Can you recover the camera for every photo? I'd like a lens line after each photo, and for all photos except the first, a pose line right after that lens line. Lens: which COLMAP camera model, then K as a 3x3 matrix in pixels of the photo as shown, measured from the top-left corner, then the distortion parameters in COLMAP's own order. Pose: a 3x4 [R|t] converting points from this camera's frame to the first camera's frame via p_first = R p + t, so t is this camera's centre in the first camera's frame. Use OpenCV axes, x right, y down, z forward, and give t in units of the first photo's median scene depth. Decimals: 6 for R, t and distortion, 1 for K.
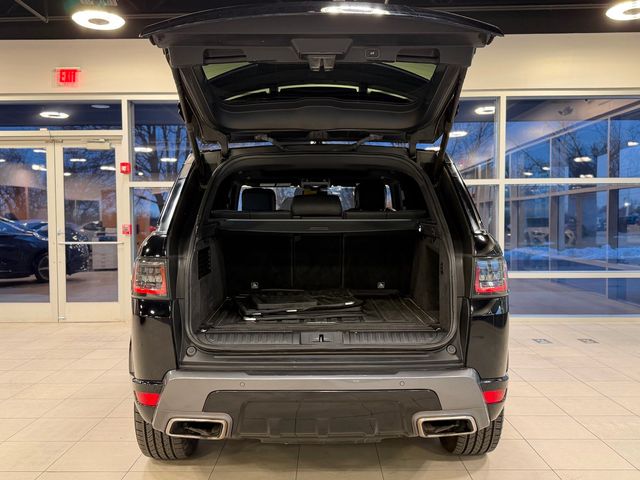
lens RADIAL K [[607.5, 0, 320.0], [0, 607.5, 244.6], [0, 0, 1]] dist [0.018112, 0.000000]
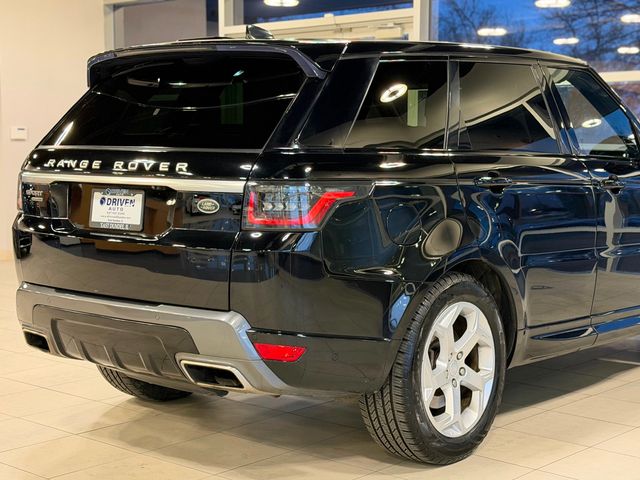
lens RADIAL K [[1066.9, 0, 324.8], [0, 1066.9, 238.7], [0, 0, 1]] dist [0.140421, 0.000000]
pose [[0.758890, 0.065456, -0.647921, 1.189655], [-0.031844, 0.997475, 0.063472, 0.003836], [0.650440, -0.027536, 0.759059, -0.037569]]
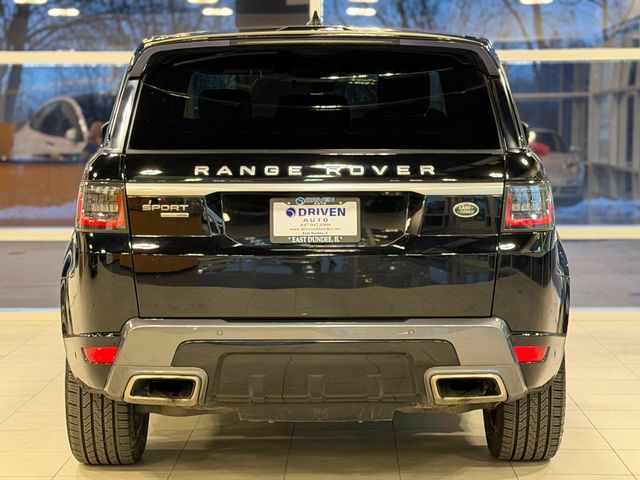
lens RADIAL K [[1542.3, 0, 320.8], [0, 1542.3, 239.5], [0, 0, 1]] dist [0.094942, 0.000000]
pose [[0.999919, 0.001545, -0.012640, 0.033638], [-0.001027, 0.999166, 0.040829, 0.013082], [0.012692, -0.040813, 0.999086, -0.990438]]
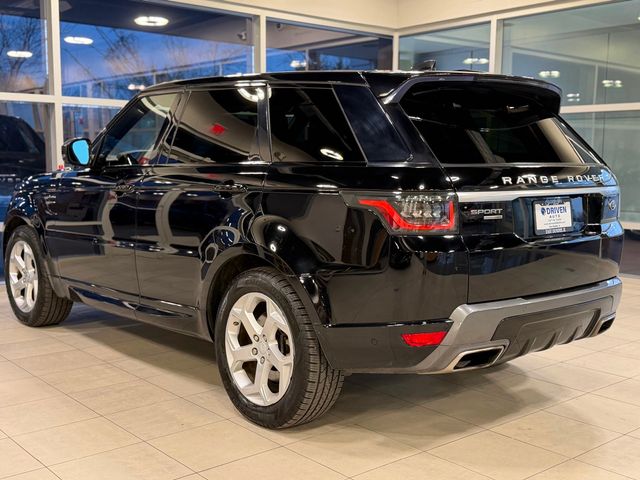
lens RADIAL K [[752.2, 0, 322.5], [0, 752.2, 239.5], [0, 0, 1]] dist [0.131435, 0.000000]
pose [[0.755125, -0.060387, 0.652793, -1.102731], [0.009852, 0.996681, 0.080802, -0.000501], [-0.655507, -0.054585, 0.753214, 0.210338]]
